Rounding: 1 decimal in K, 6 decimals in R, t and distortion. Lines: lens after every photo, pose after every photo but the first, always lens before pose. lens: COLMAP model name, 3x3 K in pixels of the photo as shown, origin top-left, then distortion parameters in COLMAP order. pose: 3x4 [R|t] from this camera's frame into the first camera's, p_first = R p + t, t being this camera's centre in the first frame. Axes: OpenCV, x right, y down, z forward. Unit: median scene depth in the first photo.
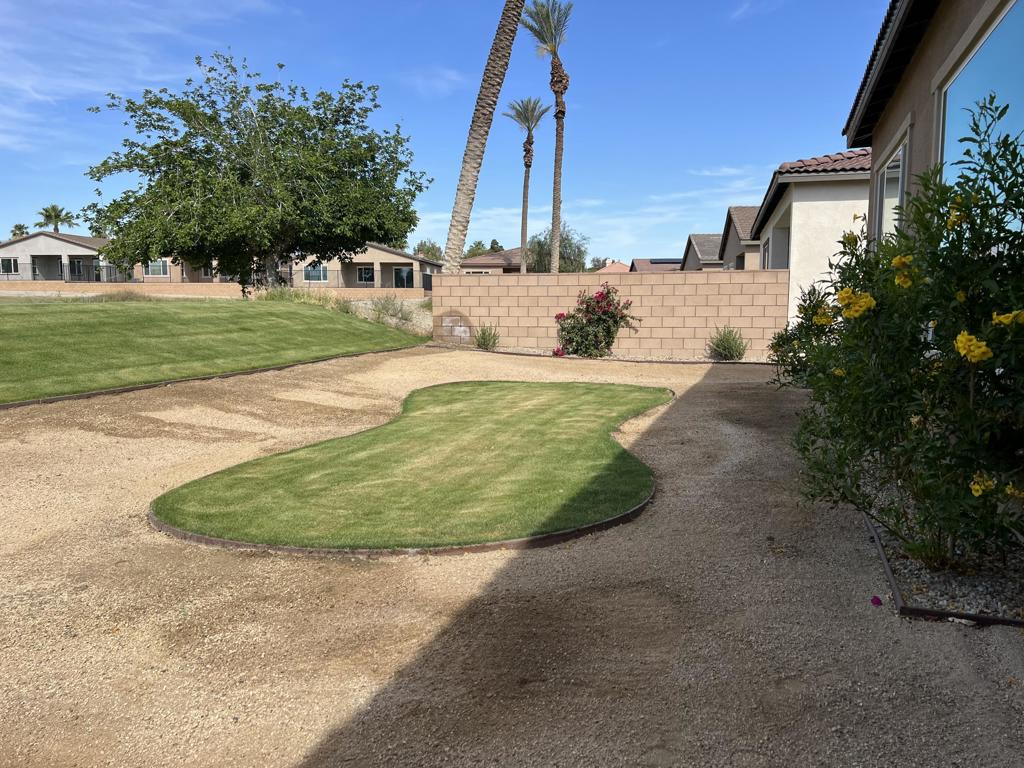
lens RADIAL K [[772.1, 0, 515.1], [0, 772.1, 386.5], [0, 0, 1]] dist [0.028922, -0.032128]
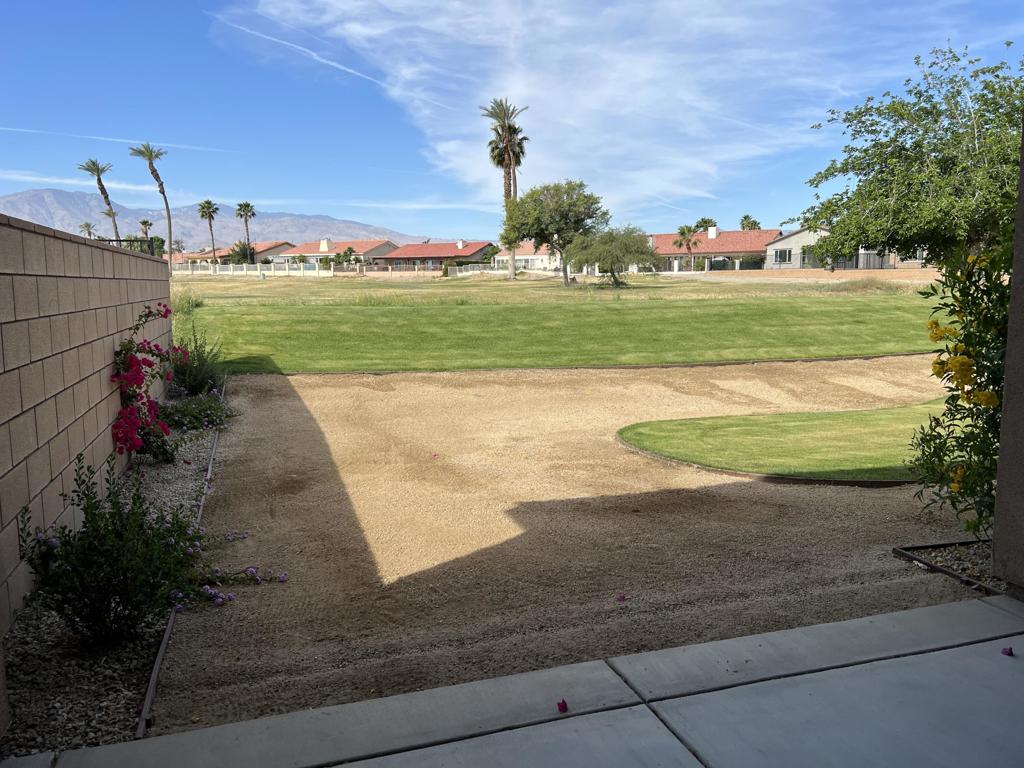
lens RADIAL K [[772.1, 0, 509.2], [0, 772.1, 387.0], [0, 0, 1]] dist [0.028922, -0.032128]
pose [[0.596595, 0.104398, -0.795723, 0.141204], [-0.087186, 0.994066, 0.065053, -0.004505], [0.797792, 0.030566, 0.602157, -0.049717]]
